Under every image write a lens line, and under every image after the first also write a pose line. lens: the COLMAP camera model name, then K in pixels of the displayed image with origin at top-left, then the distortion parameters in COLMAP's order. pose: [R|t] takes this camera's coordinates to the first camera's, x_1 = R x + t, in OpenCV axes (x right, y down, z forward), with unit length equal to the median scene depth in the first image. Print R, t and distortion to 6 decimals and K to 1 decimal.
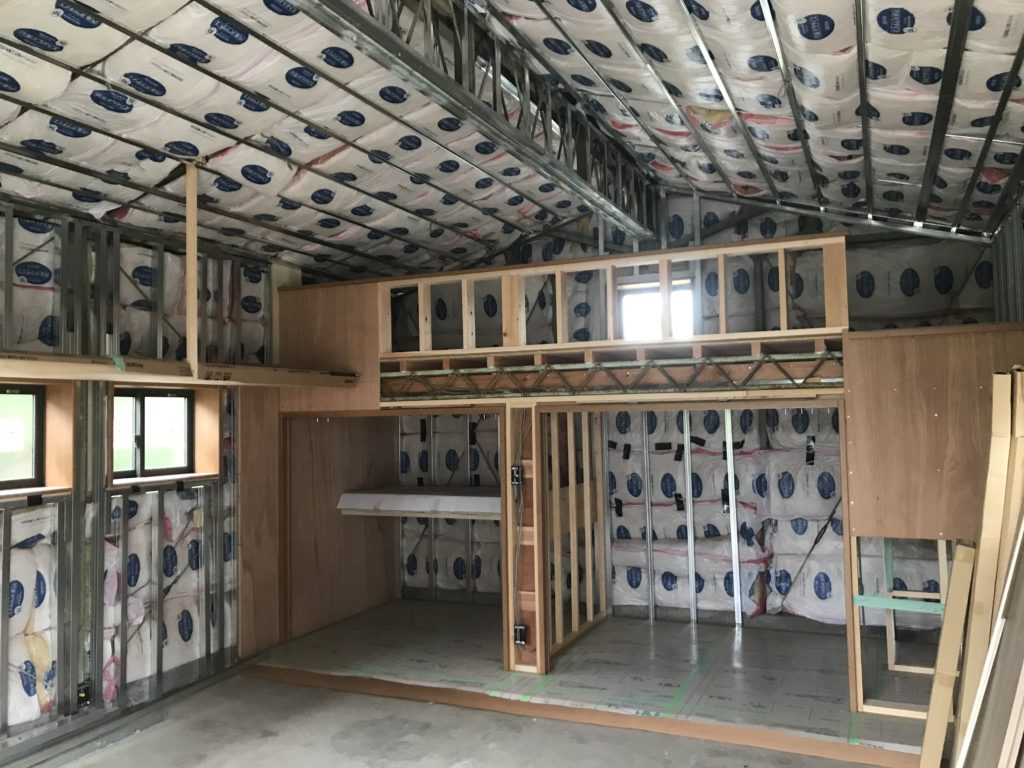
lens RADIAL K [[857.9, 0, 511.9], [0, 857.9, 383.3], [0, 0, 1]] dist [0.030770, -0.028032]
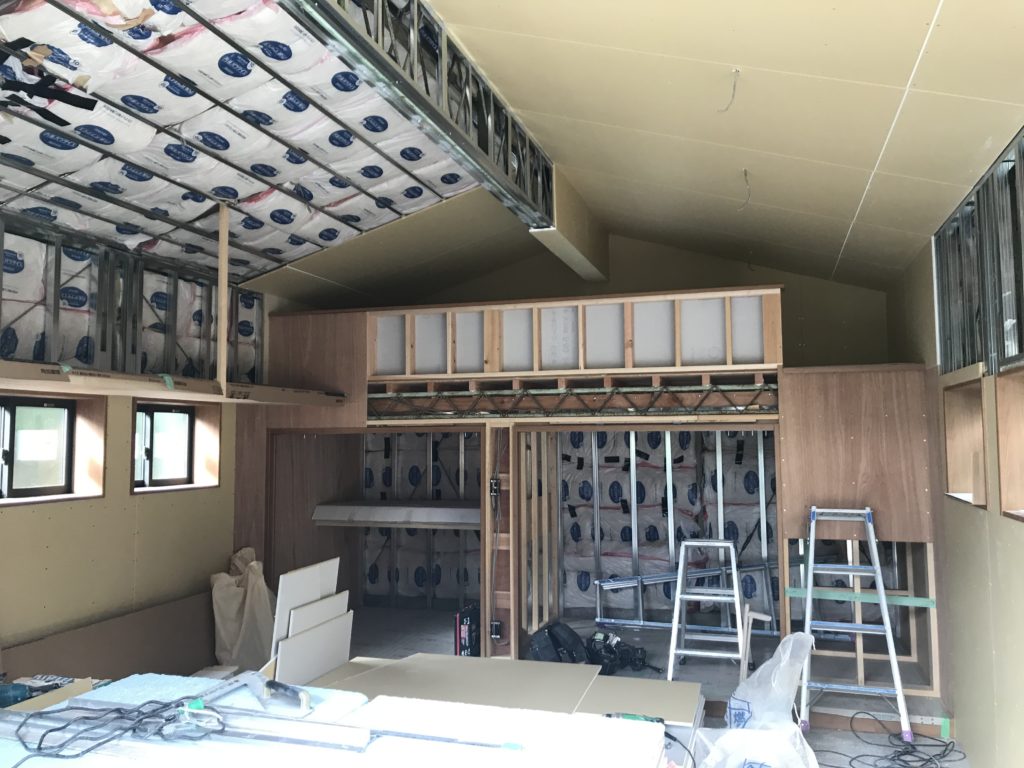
lens RADIAL K [[857.9, 0, 515.8], [0, 857.9, 379.6], [0, 0, 1]] dist [0.030770, -0.028032]
pose [[0.991980, 0.021149, 0.124616, -0.114415], [-0.017296, 0.999341, -0.031924, 0.001625], [-0.125209, 0.029513, 0.991691, -0.129138]]
